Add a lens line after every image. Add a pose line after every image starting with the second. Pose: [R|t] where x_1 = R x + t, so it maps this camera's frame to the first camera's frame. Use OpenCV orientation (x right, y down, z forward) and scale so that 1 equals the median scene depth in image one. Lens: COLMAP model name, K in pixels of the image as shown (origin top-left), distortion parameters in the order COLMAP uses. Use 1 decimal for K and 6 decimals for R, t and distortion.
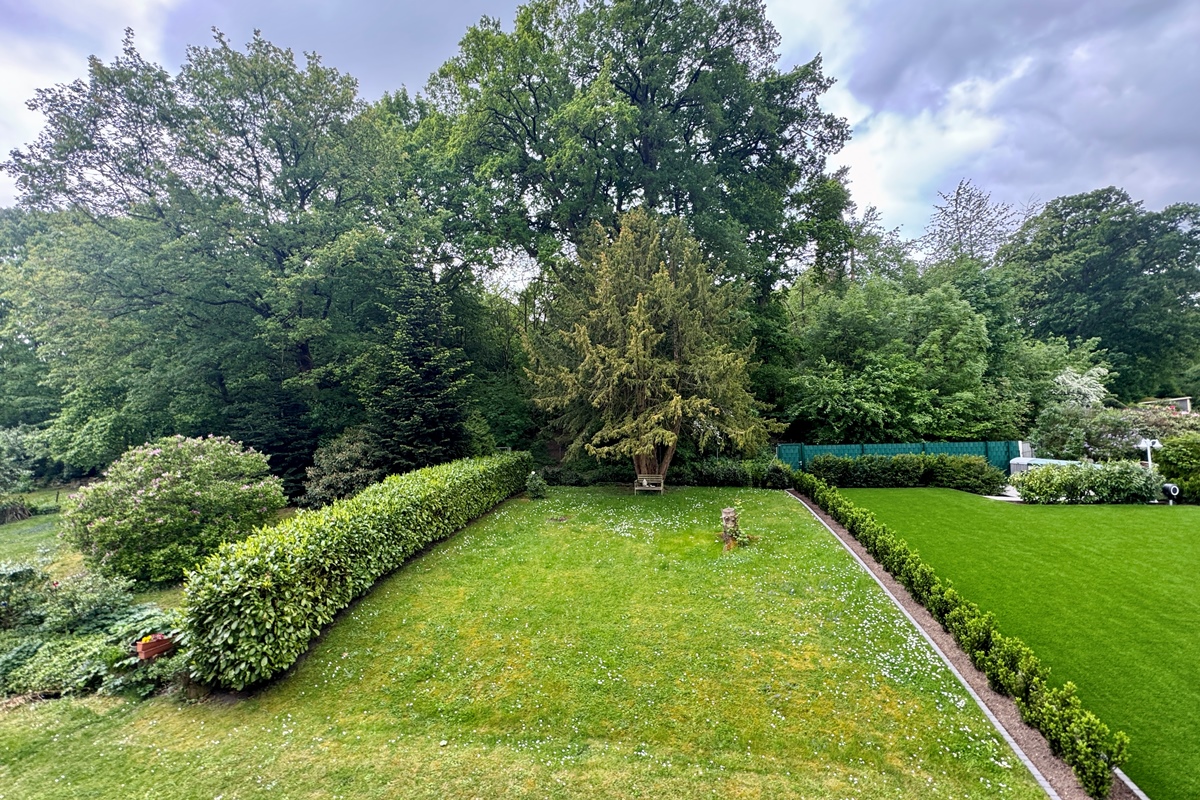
lens RADIAL K [[476.6, 0, 598.4], [0, 476.6, 403.3], [0, 0, 1]] dist [-0.004018, 0.000141]
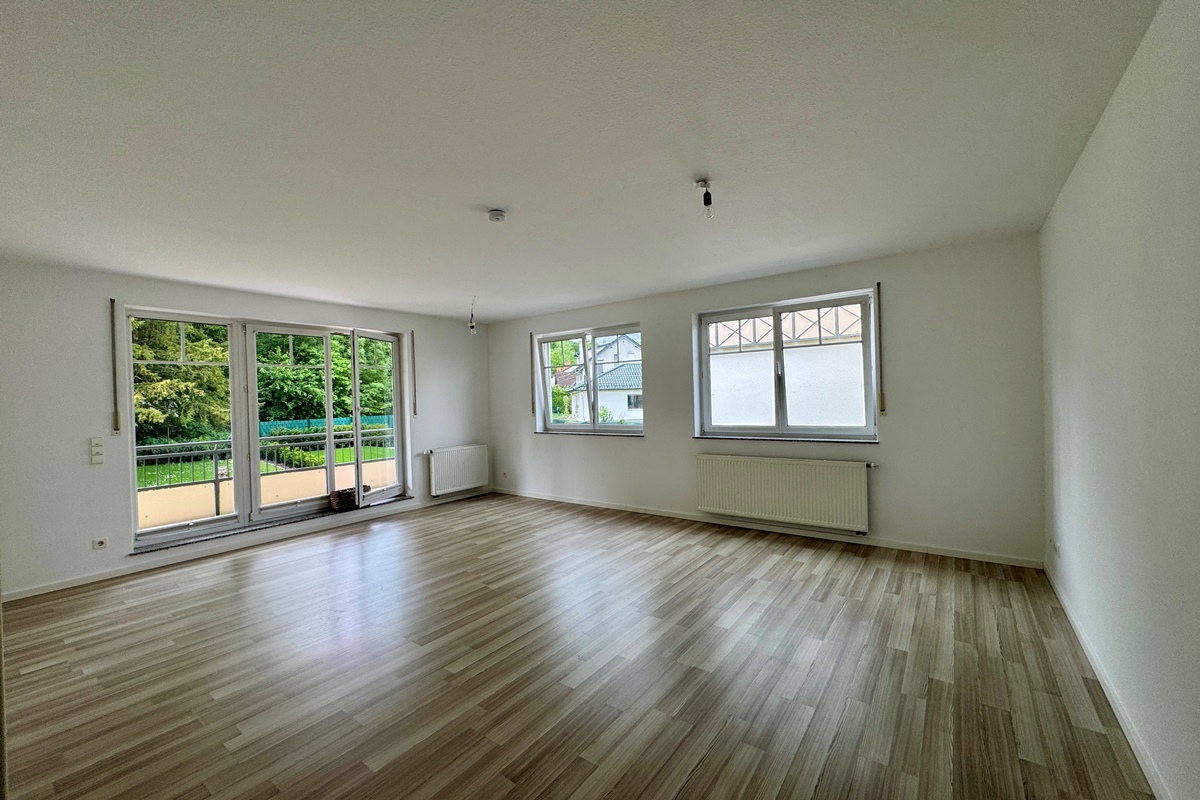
lens RADIAL K [[476.6, 0, 602.8], [0, 476.6, 401.0], [0, 0, 1]] dist [-0.004018, 0.000141]
pose [[0.449630, 0.001727, 0.893213, -0.304742], [-0.033344, 0.999334, 0.014852, -0.013936], [-0.892592, -0.036461, 0.449388, -0.376533]]
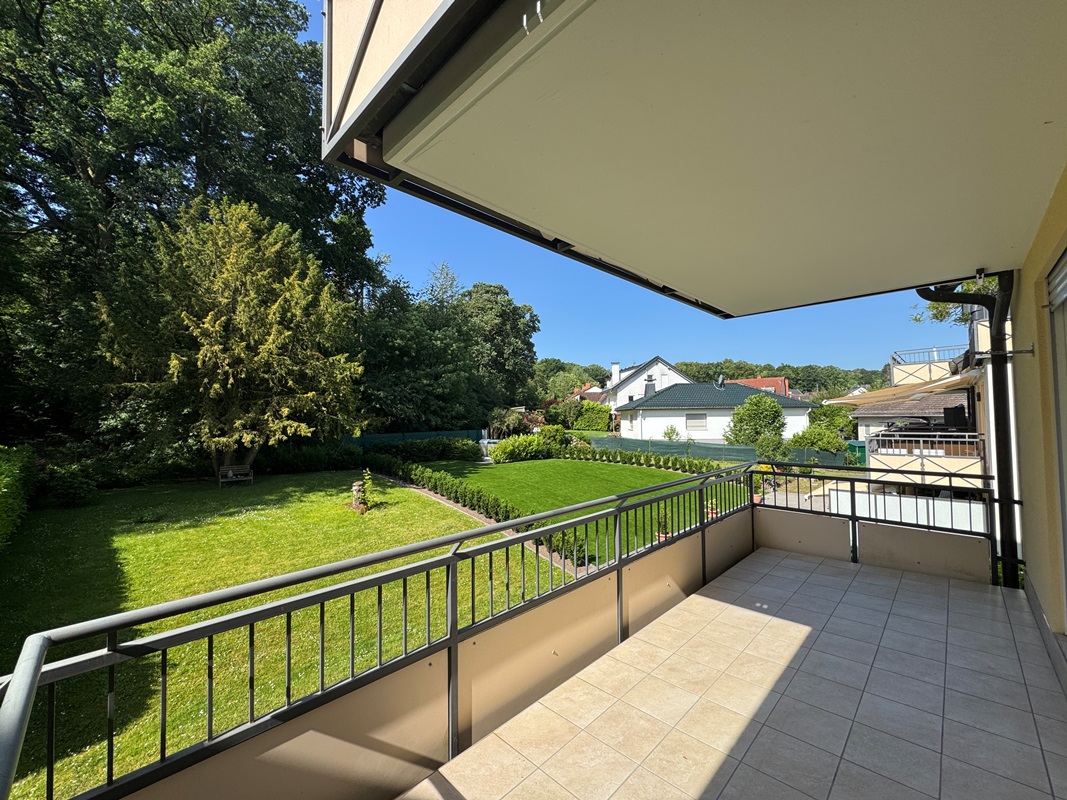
lens RADIAL K [[425.0, 0, 531.3], [0, 425.0, 400.1], [0, 0, 1]] dist [-0.004195, 0.000423]
pose [[0.580402, 0.046664, 0.812992, -0.282011], [-0.046052, 0.998640, -0.024443, 0.001727], [-0.813027, -0.023253, 0.581762, -0.033284]]
